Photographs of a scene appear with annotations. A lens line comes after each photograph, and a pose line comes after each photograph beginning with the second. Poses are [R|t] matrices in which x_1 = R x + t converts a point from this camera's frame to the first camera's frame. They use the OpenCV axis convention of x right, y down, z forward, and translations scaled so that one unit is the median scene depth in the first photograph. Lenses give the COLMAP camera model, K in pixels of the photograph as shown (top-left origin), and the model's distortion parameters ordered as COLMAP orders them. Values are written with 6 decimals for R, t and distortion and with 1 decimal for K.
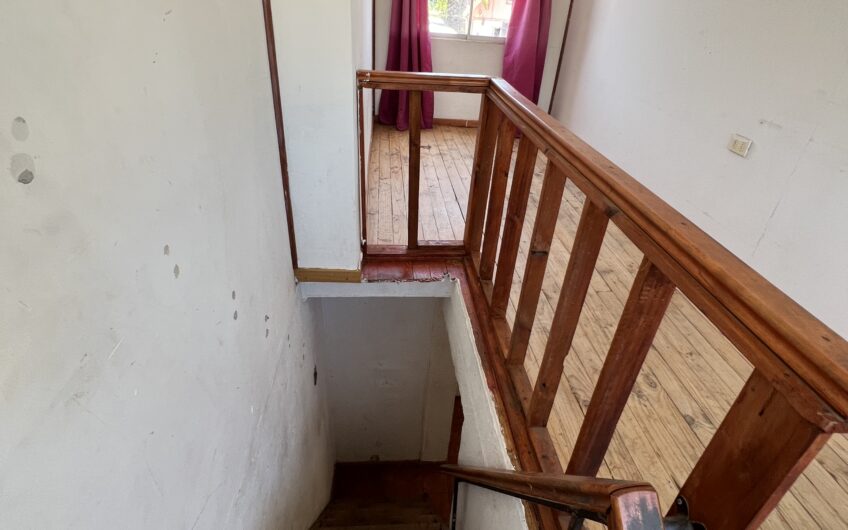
lens RADIAL K [[445.1, 0, 424.0], [0, 445.1, 265.0], [0, 0, 1]] dist [-0.004248, -0.001127]
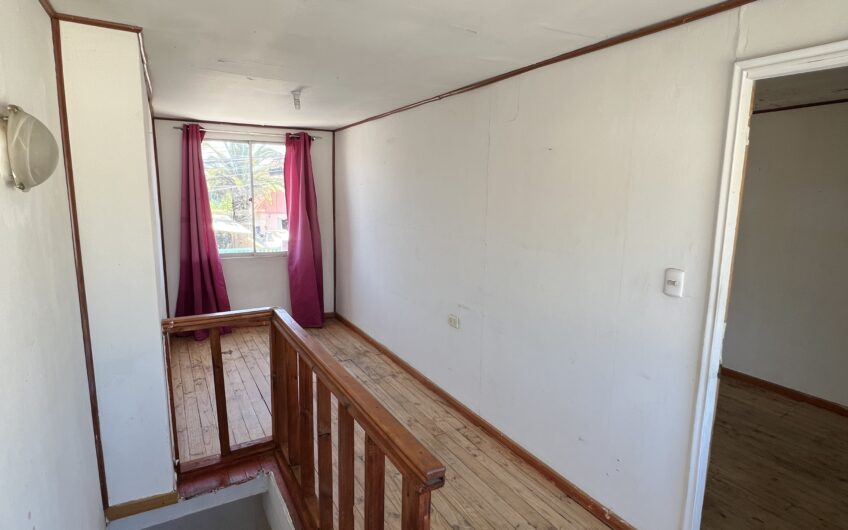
lens RADIAL K [[445.1, 0, 424.0], [0, 445.1, 265.0], [0, 0, 1]] dist [-0.004248, -0.001127]
pose [[0.900098, -0.109317, 0.421751, 0.003836], [0.255367, 0.916675, -0.307400, -0.005025], [-0.353004, 0.384392, 0.853013, -0.315029]]
